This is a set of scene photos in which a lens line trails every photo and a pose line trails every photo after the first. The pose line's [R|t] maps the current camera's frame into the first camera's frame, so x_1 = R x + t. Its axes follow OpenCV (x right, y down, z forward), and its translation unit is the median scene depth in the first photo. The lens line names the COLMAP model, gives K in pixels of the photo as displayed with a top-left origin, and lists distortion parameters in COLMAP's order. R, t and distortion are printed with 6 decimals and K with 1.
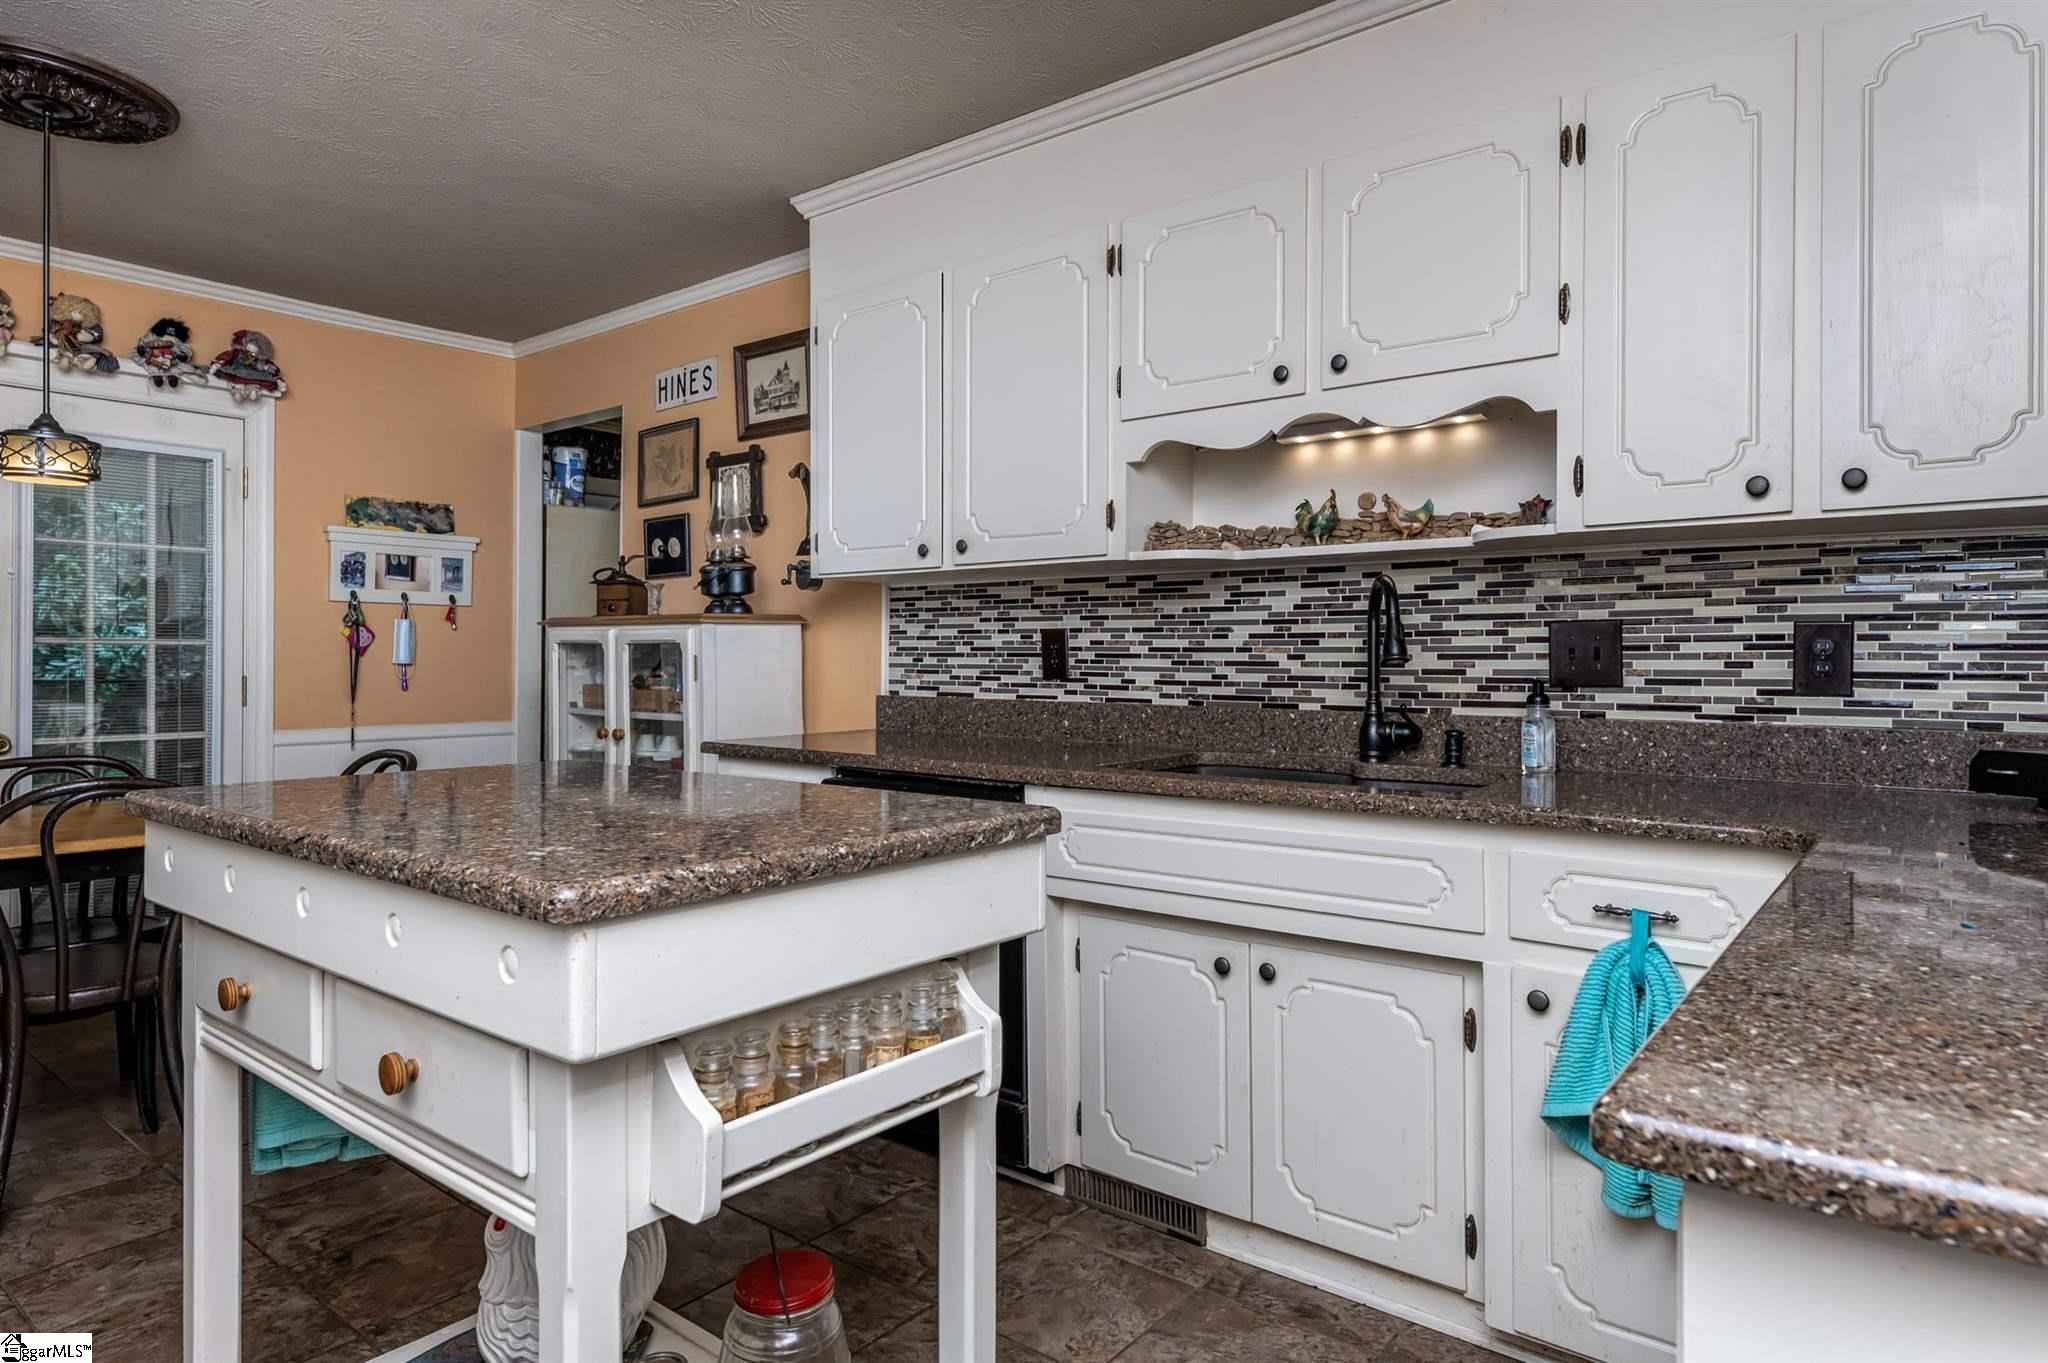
lens RADIAL K [[1169.2, 0, 1013.0], [0, 1169.2, 652.5], [0, 0, 1]] dist [0.000866, 0.000643]
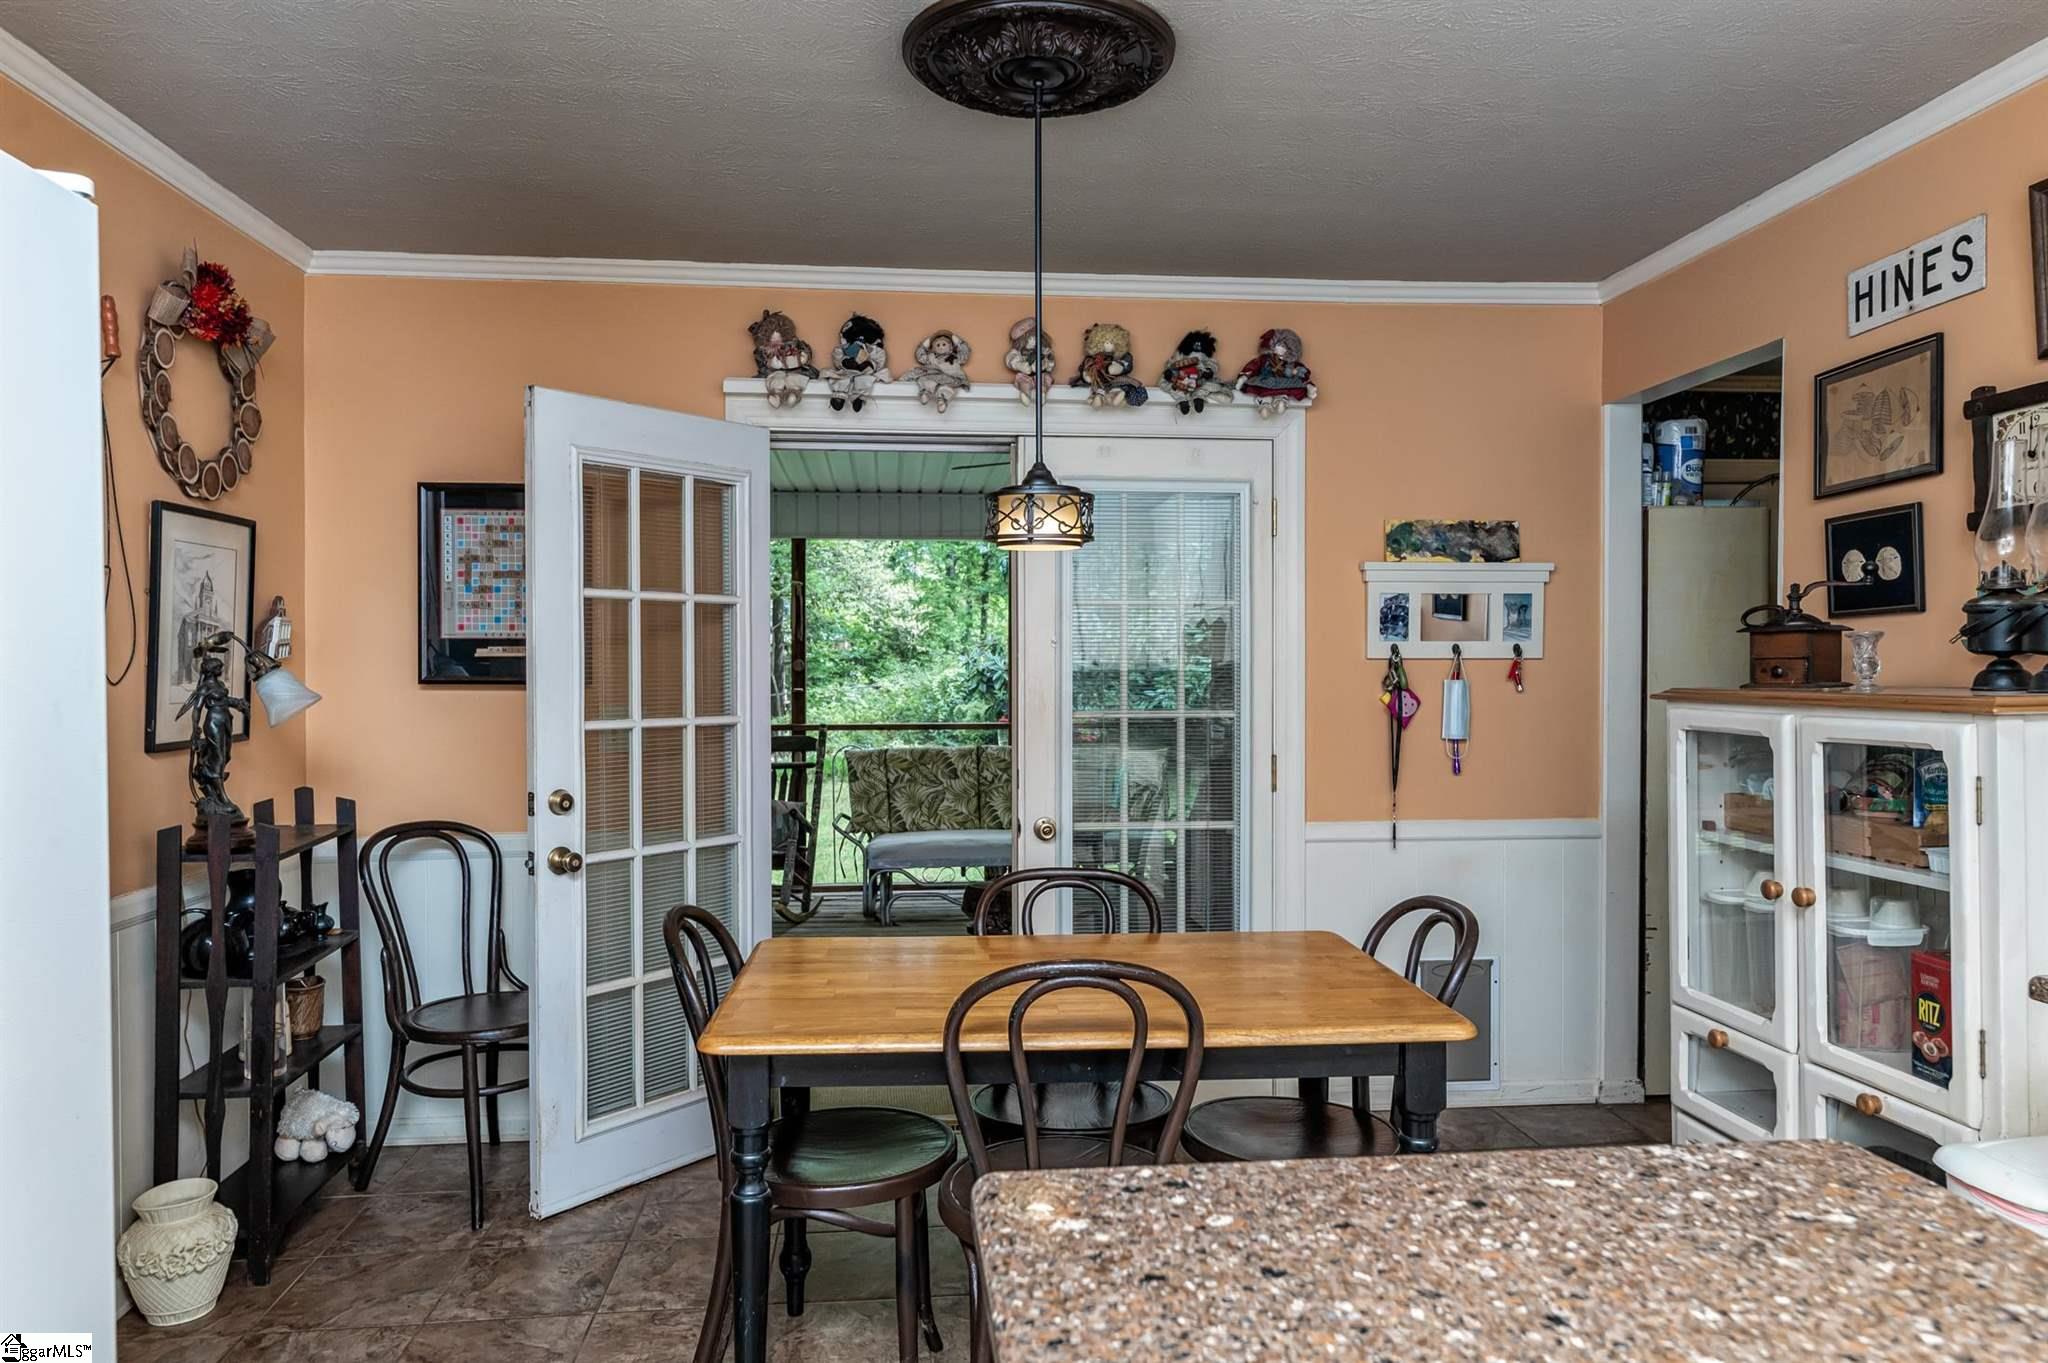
lens RADIAL K [[1305.1, 0, 1024.0], [0, 1305.1, 681.5], [0, 0, 1]] dist [0.005105, -0.000211]
pose [[0.699012, 0.002839, -0.715104, -0.126147], [0.006891, 0.999919, 0.010706, -0.041456], [0.715077, -0.012411, 0.698936, 0.236581]]
